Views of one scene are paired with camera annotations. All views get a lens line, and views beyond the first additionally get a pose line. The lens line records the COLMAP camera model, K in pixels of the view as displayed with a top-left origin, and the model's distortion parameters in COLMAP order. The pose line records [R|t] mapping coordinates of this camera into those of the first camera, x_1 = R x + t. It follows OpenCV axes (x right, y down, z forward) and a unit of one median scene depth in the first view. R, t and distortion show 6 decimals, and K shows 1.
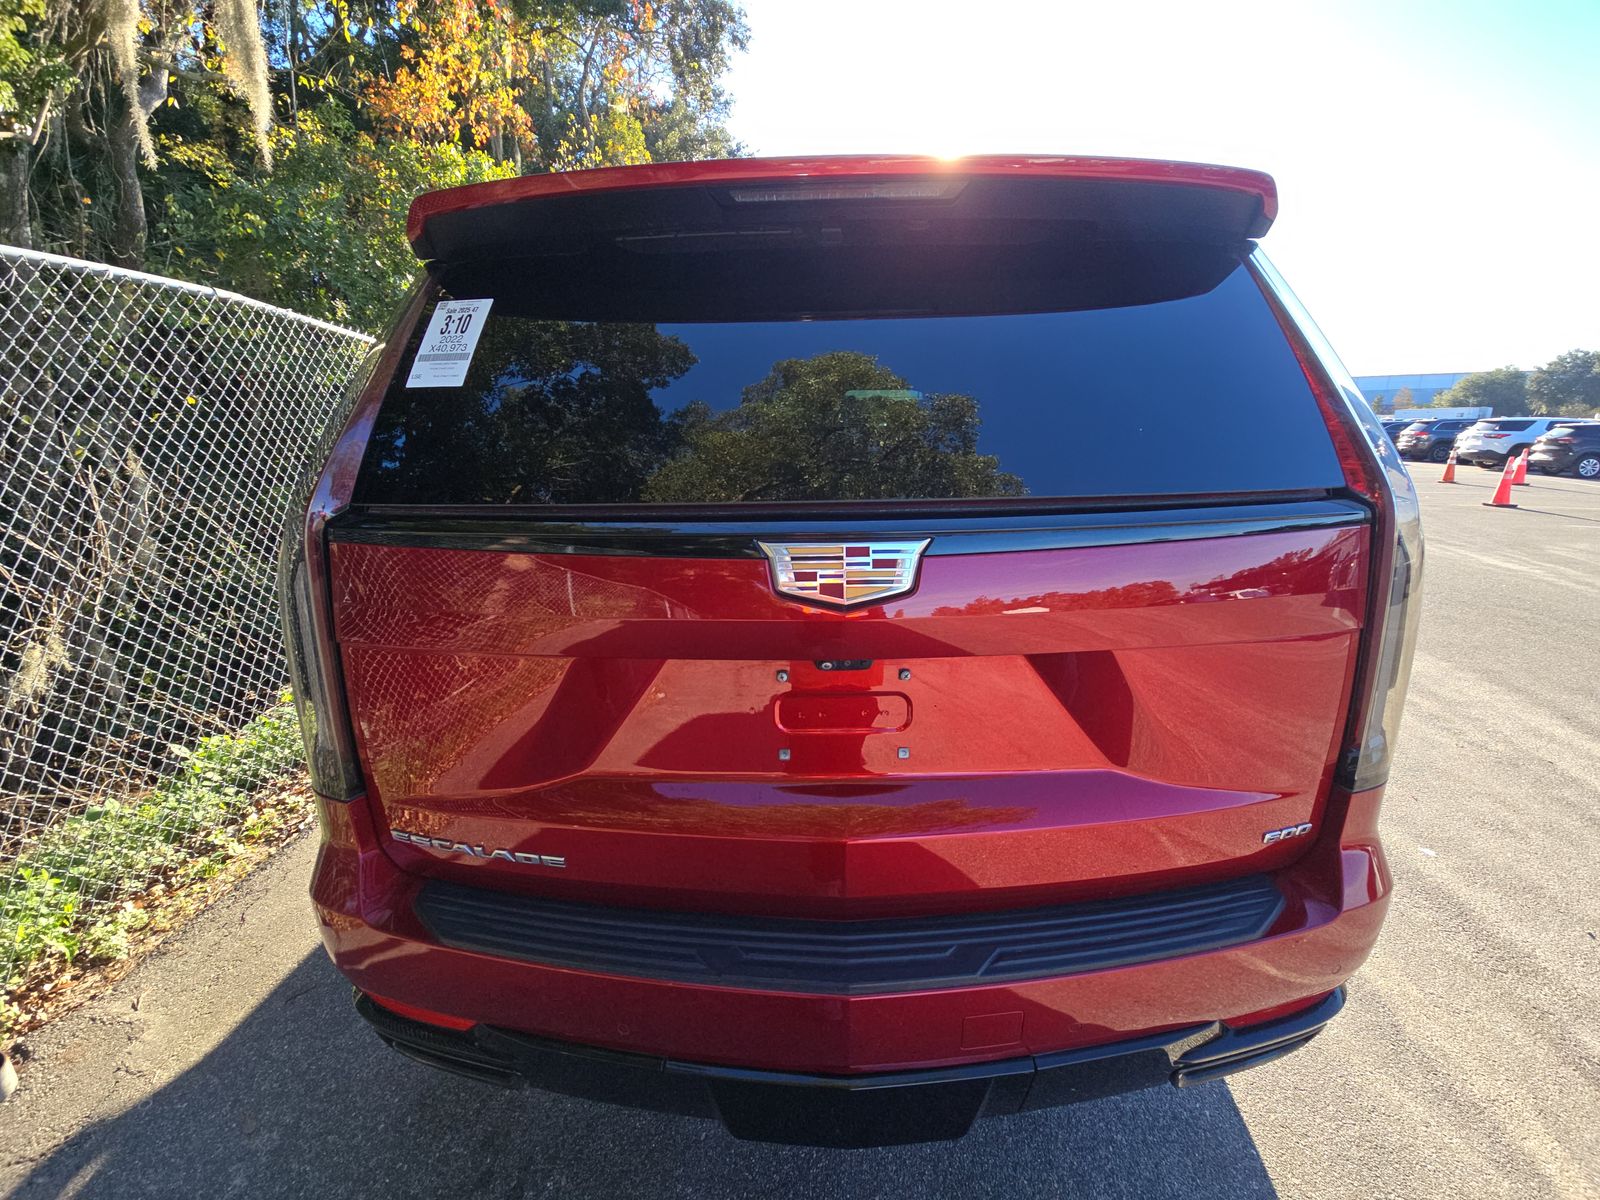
lens RADIAL K [[643.8, 0, 802.1], [0, 643.8, 621.4], [0, 0, 1]] dist [-0.014020, -0.000031]
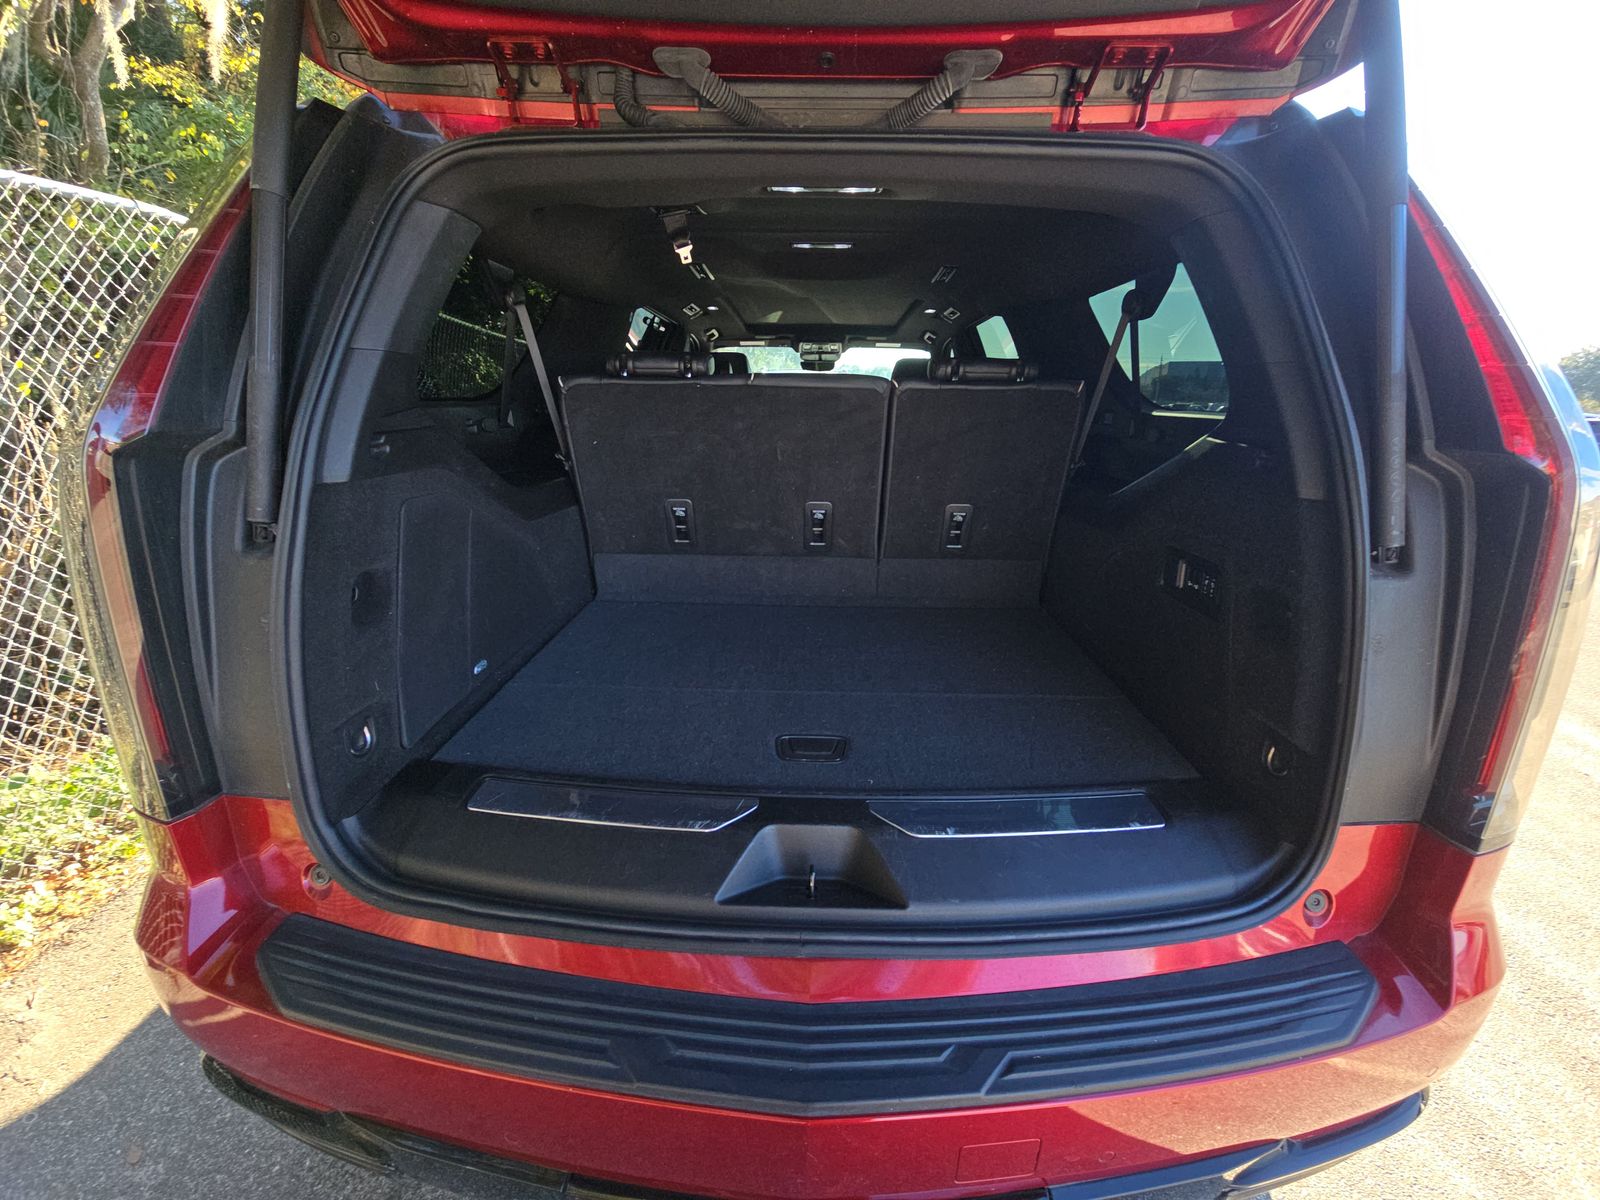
lens RADIAL K [[642.3, 0, 803.5], [0, 642.3, 608.7], [0, 0, 1]] dist [0.000218, -0.010118]
pose [[0.999448, 0.032356, 0.007594, 0.017102], [-0.032533, 0.999170, 0.024513, -0.008084], [-0.006794, -0.024747, 0.999671, 0.106955]]
